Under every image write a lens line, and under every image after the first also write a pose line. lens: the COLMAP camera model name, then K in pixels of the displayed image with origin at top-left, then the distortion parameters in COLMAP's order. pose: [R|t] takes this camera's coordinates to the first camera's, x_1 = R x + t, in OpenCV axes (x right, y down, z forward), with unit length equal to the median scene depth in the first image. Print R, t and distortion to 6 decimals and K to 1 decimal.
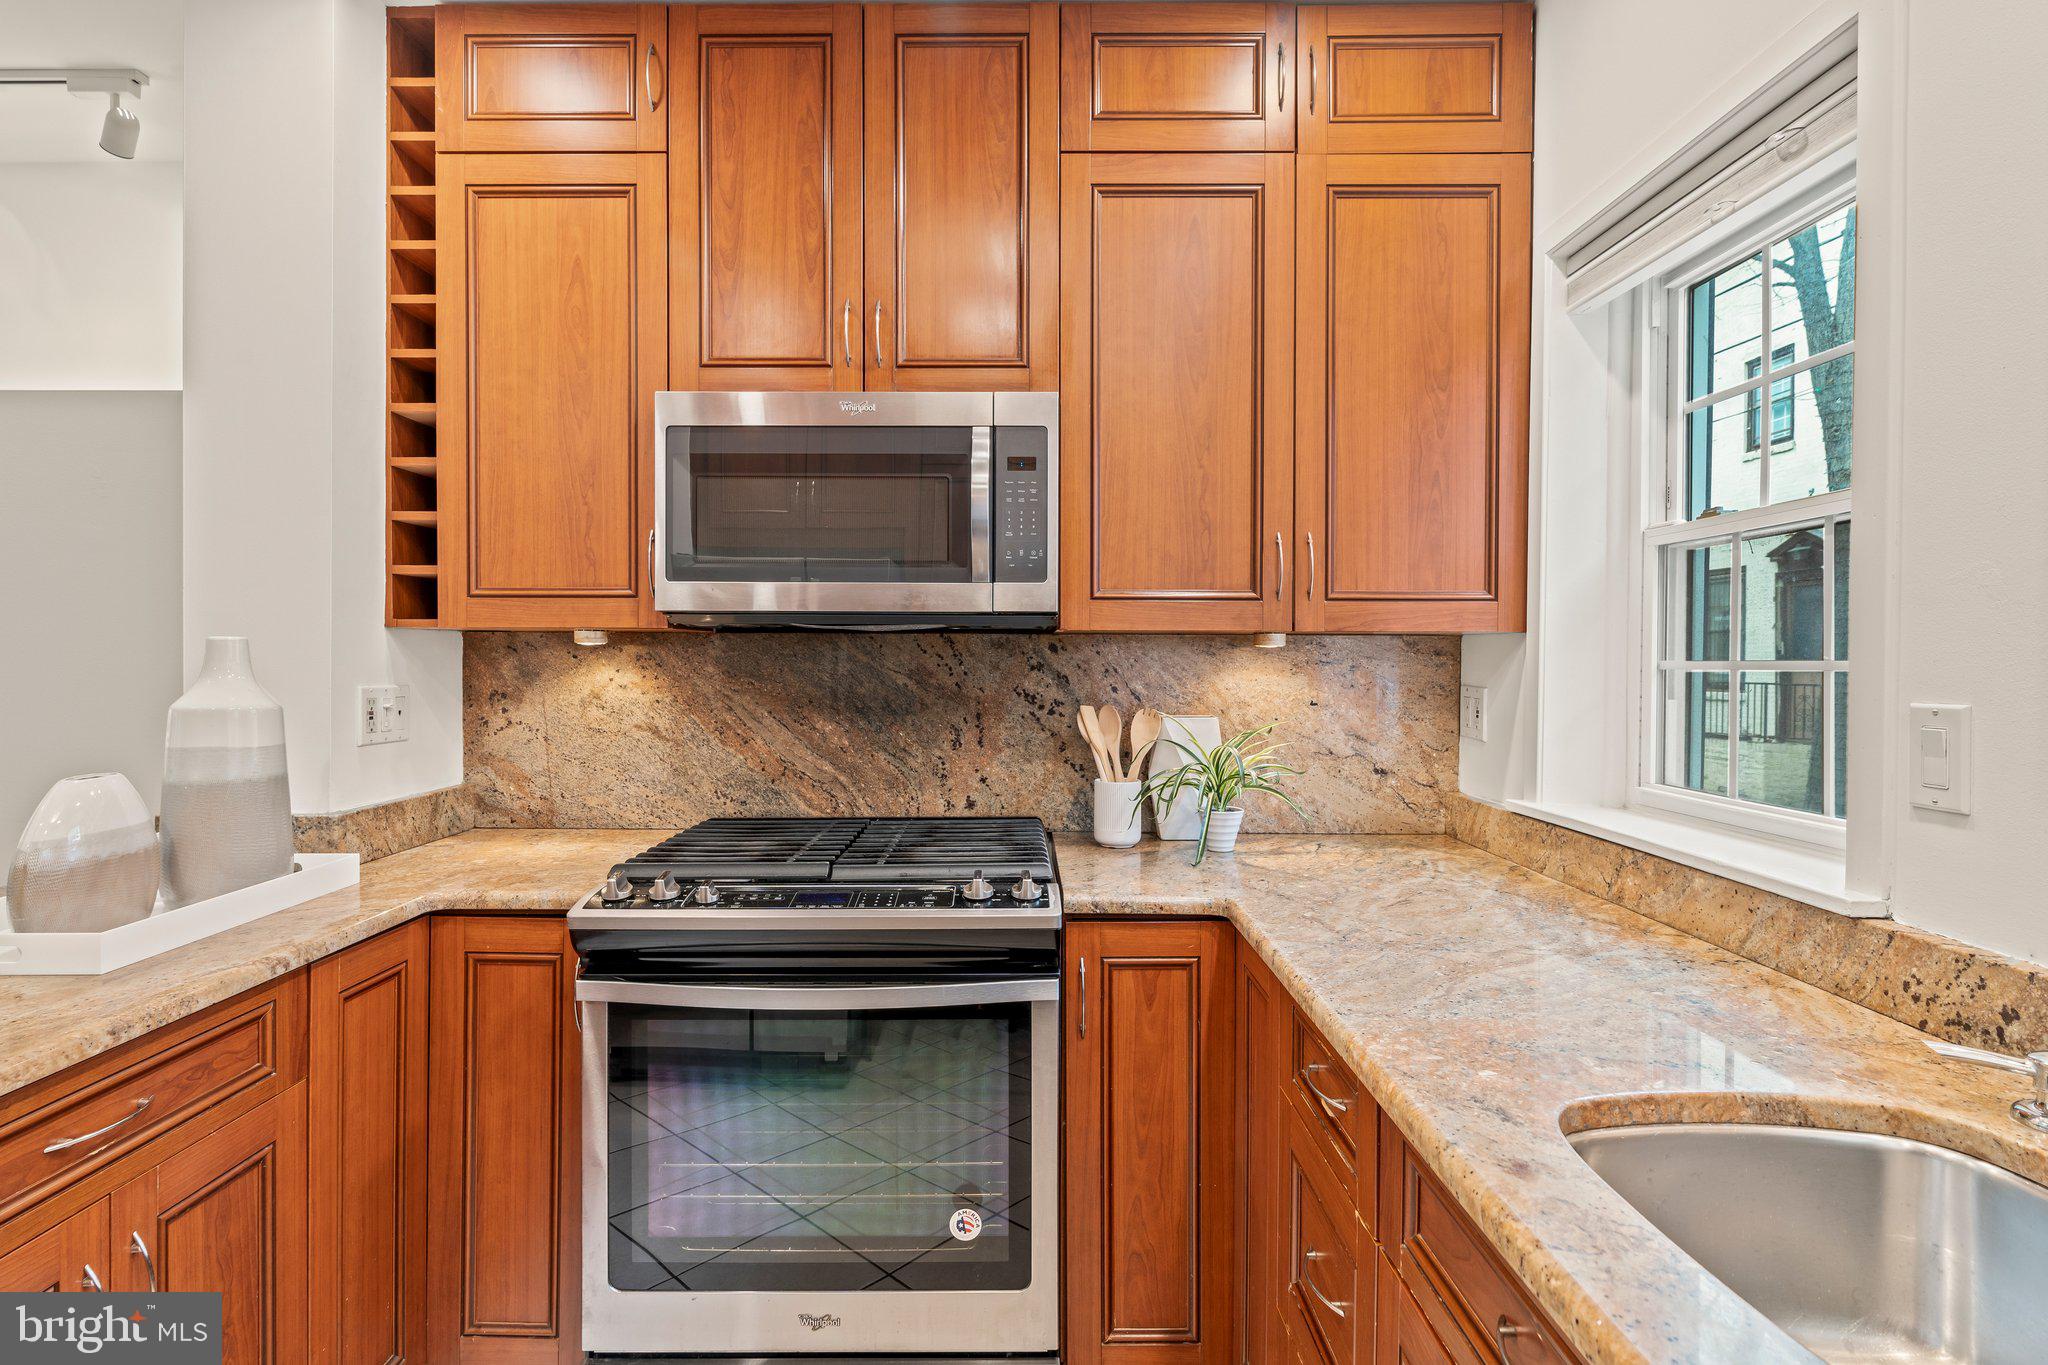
lens RADIAL K [[1002.4, 0, 1018.2], [0, 1002.4, 670.8], [0, 0, 1]] dist [-0.004994, -0.001145]
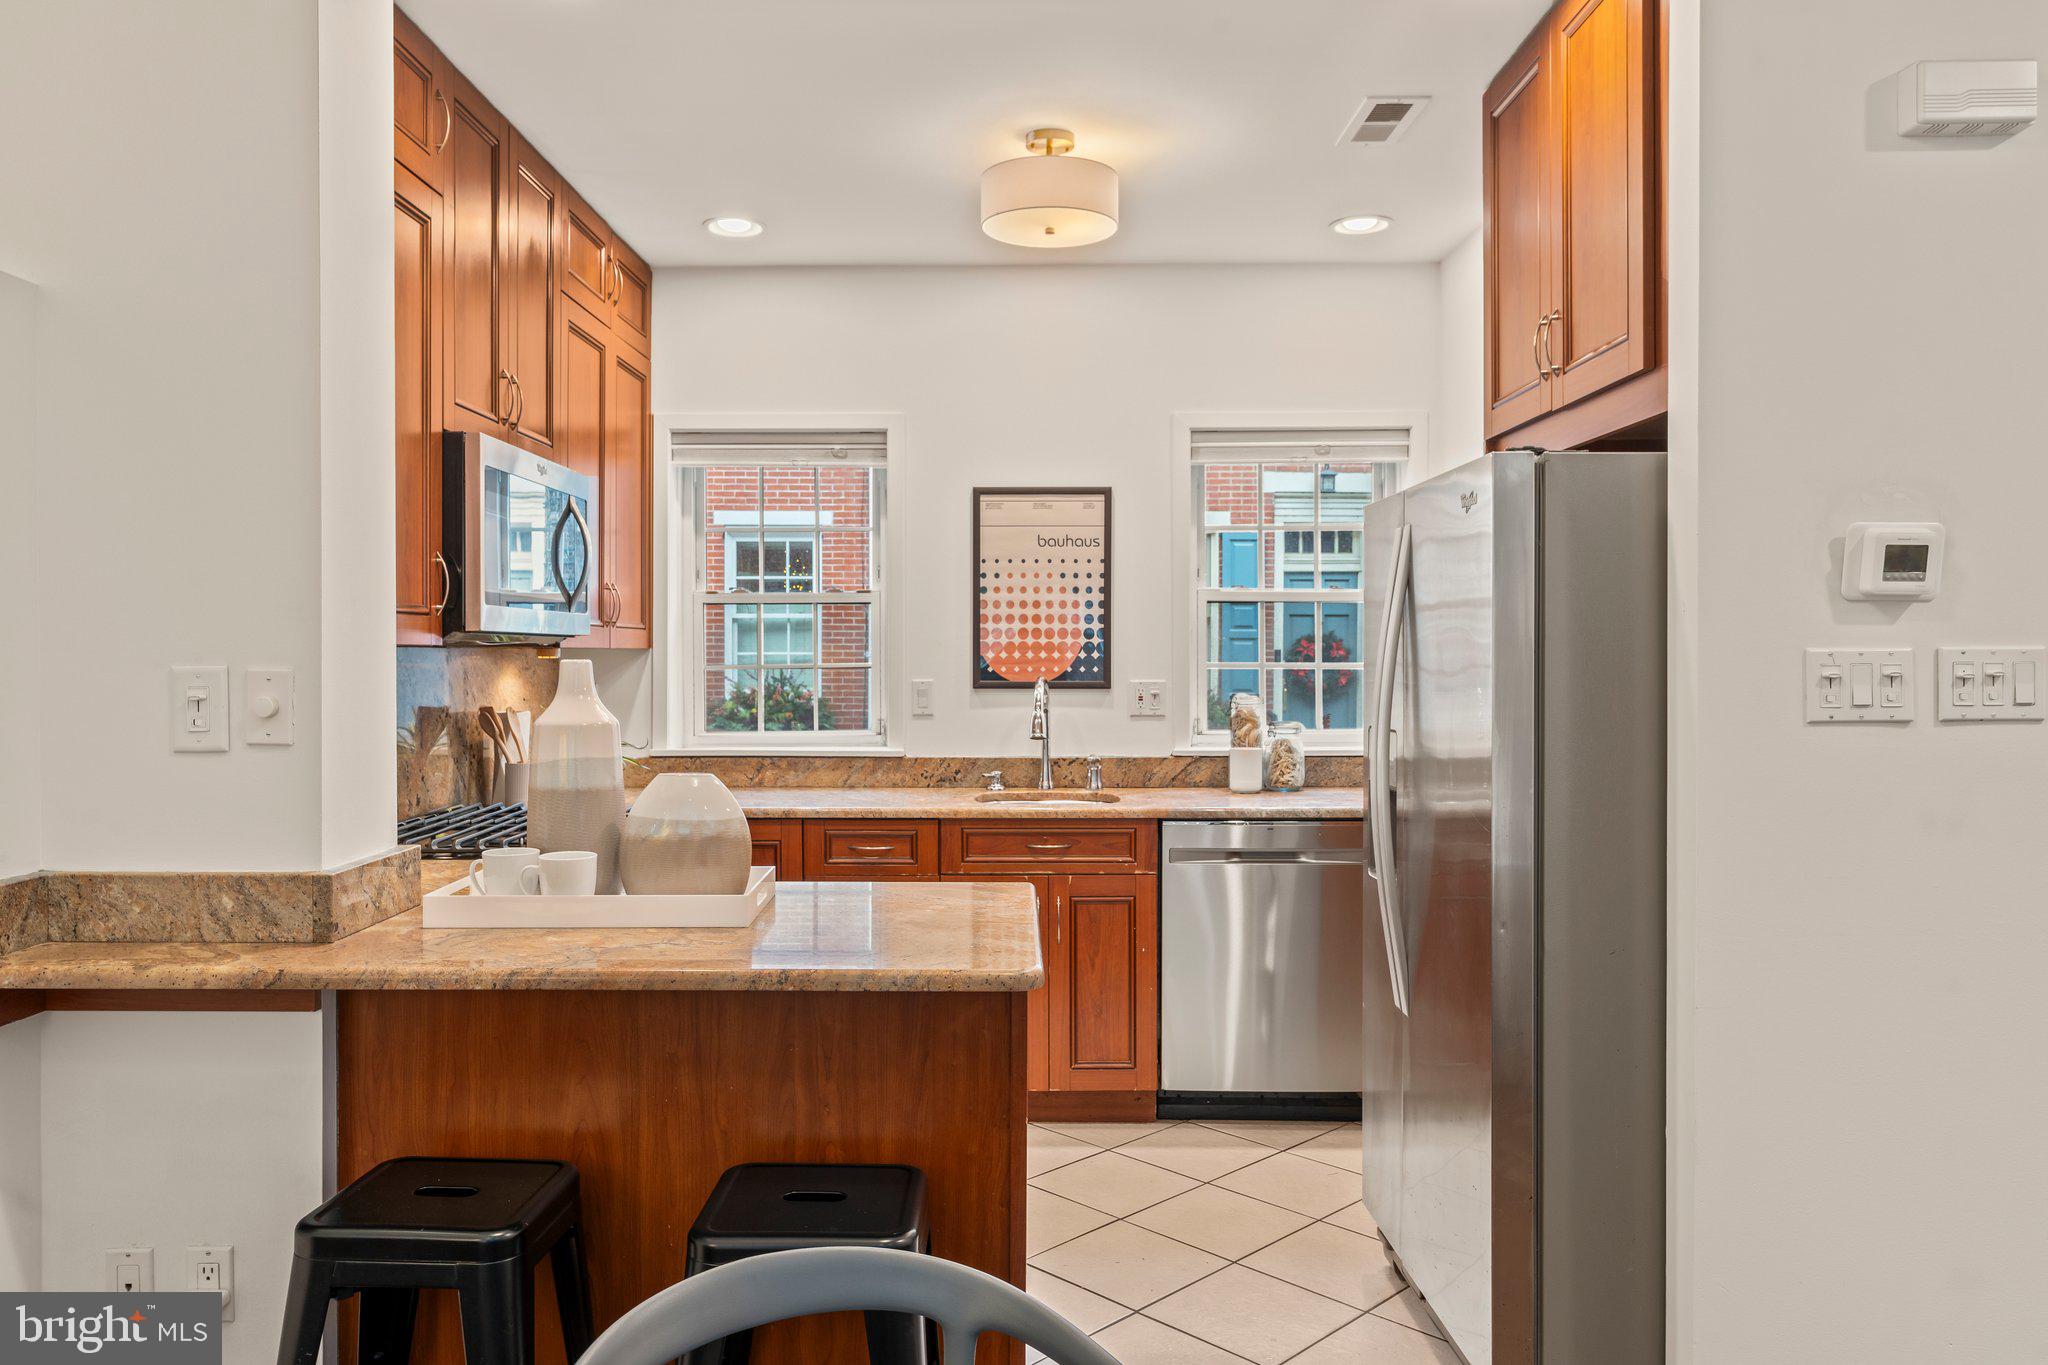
lens RADIAL K [[1463.6, 0, 968.5], [0, 1463.6, 678.7], [0, 0, 1]] dist [-0.000755, 0.002466]
pose [[0.026258, -0.021582, 0.999422, -1.644109], [0.011571, 0.999706, 0.021284, -0.029487], [-0.999588, 0.011006, 0.026500, 0.351087]]
